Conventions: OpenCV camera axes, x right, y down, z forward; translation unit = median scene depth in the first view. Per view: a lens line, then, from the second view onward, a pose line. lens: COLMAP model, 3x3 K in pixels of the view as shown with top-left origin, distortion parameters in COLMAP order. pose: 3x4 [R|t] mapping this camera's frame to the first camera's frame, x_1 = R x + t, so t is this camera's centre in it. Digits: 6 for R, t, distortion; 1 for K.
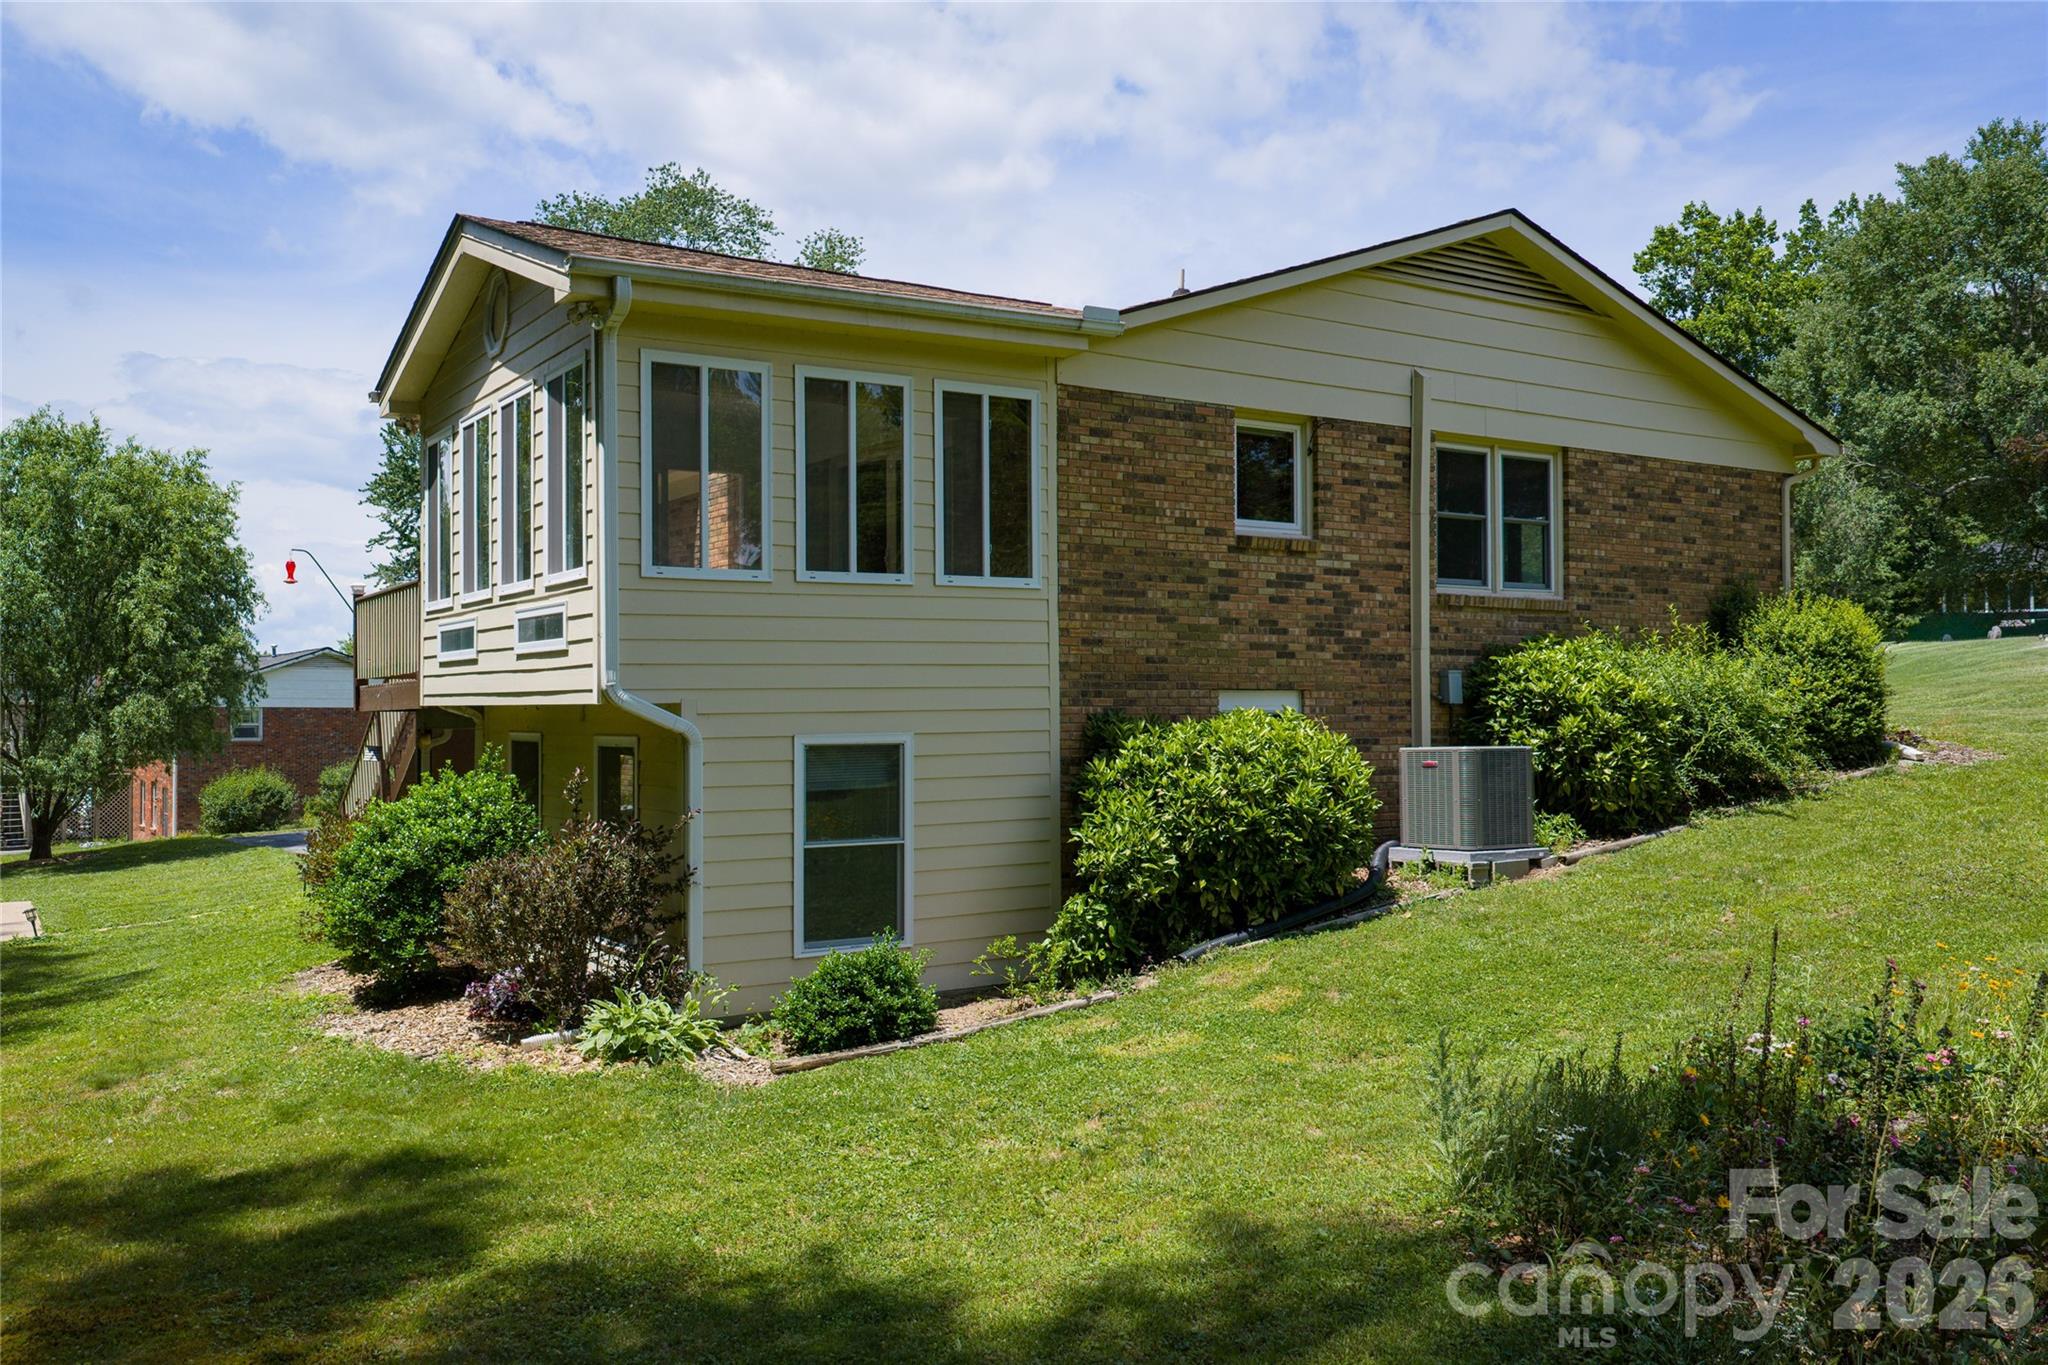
lens RADIAL K [[1685.9, 0, 1024.0], [0, 1685.9, 688.1], [0, 0, 1]] dist [0.008503, -0.025103]
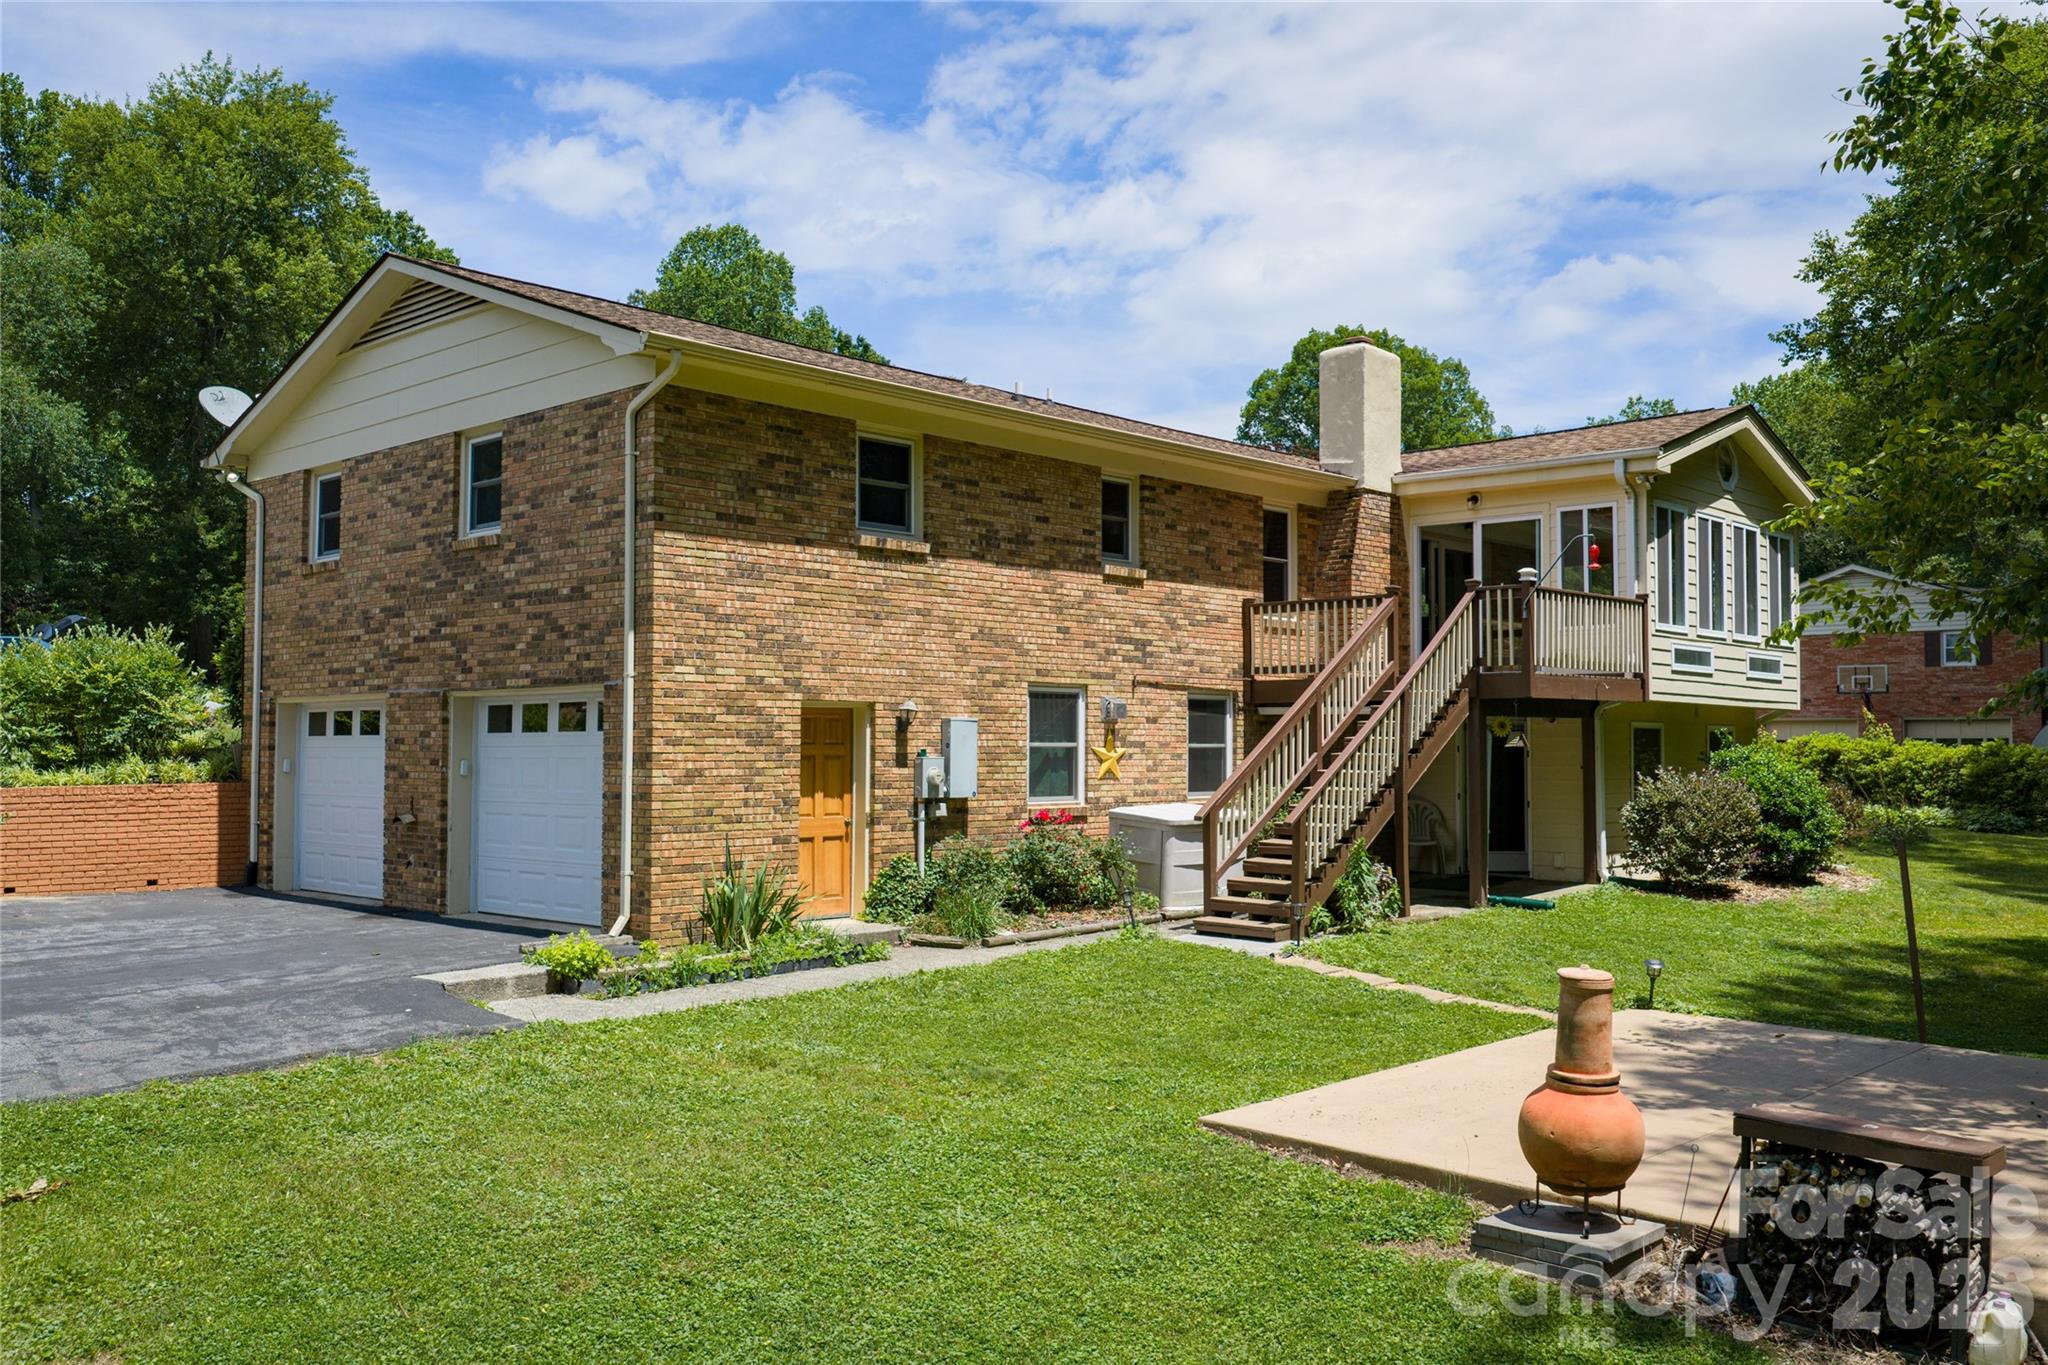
lens RADIAL K [[1685.9, 0, 1027.7], [0, 1685.9, 686.8], [0, 0, 1]] dist [0.008503, -0.025103]
pose [[-0.242134, 0.042222, 0.969324, -1.725259], [-0.014268, 0.998790, -0.047070, 0.078555], [-0.970138, -0.025228, -0.241239, 2.048860]]
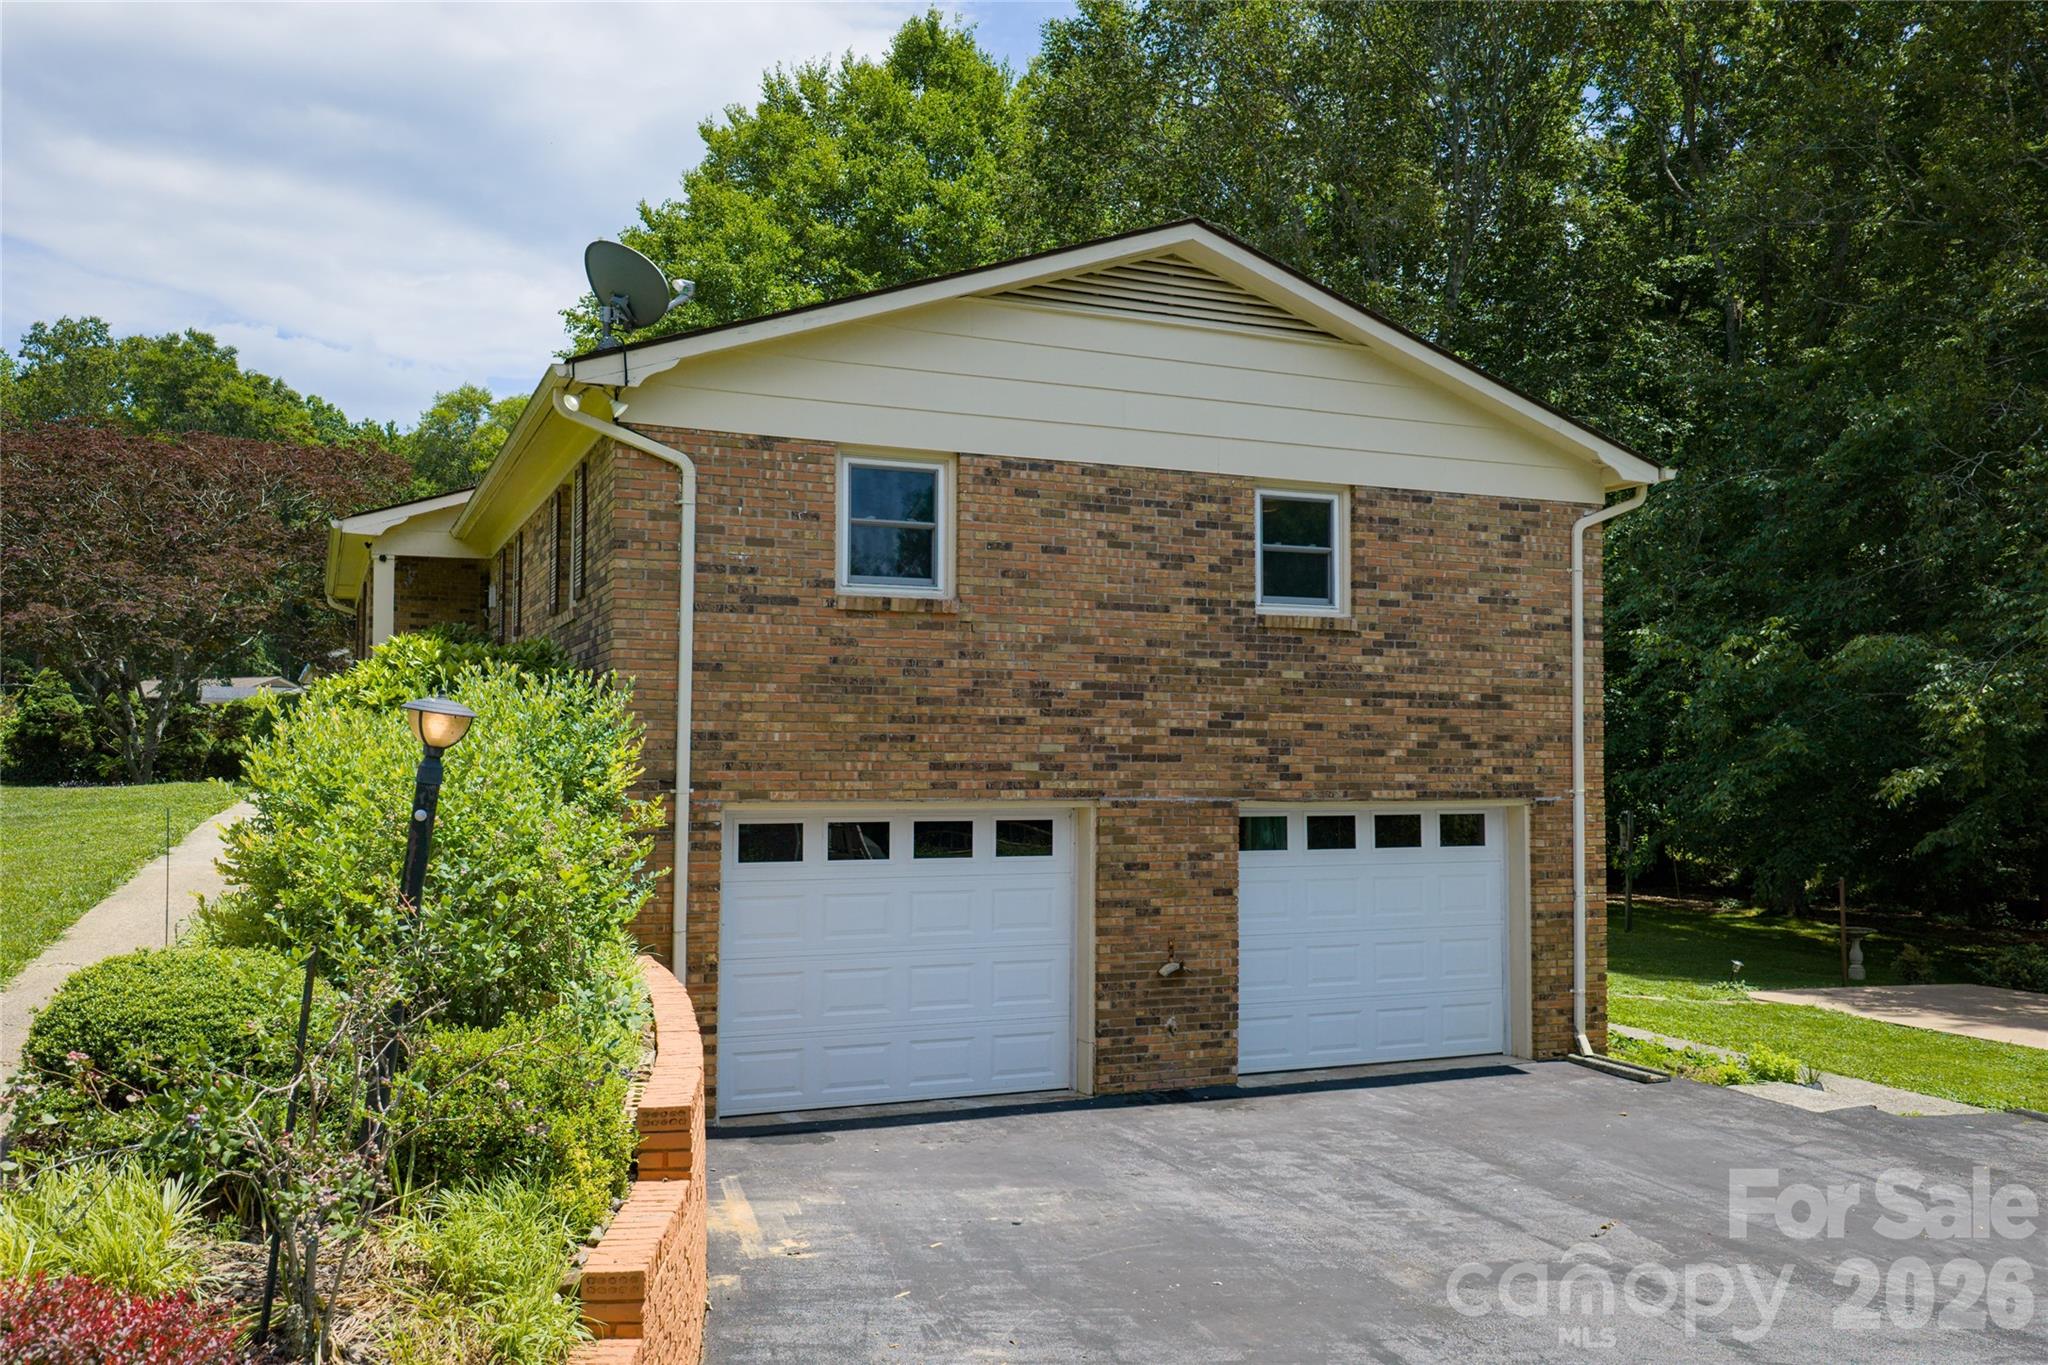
lens RADIAL K [[1685.9, 0, 1021.6], [0, 1685.9, 679.6], [0, 0, 1]] dist [0.008503, -0.025103]
pose [[-0.982809, 0.007418, 0.184474, -0.463723], [-0.003234, 0.998347, -0.057379, 0.015047], [-0.184595, -0.056990, -0.981161, 3.167670]]
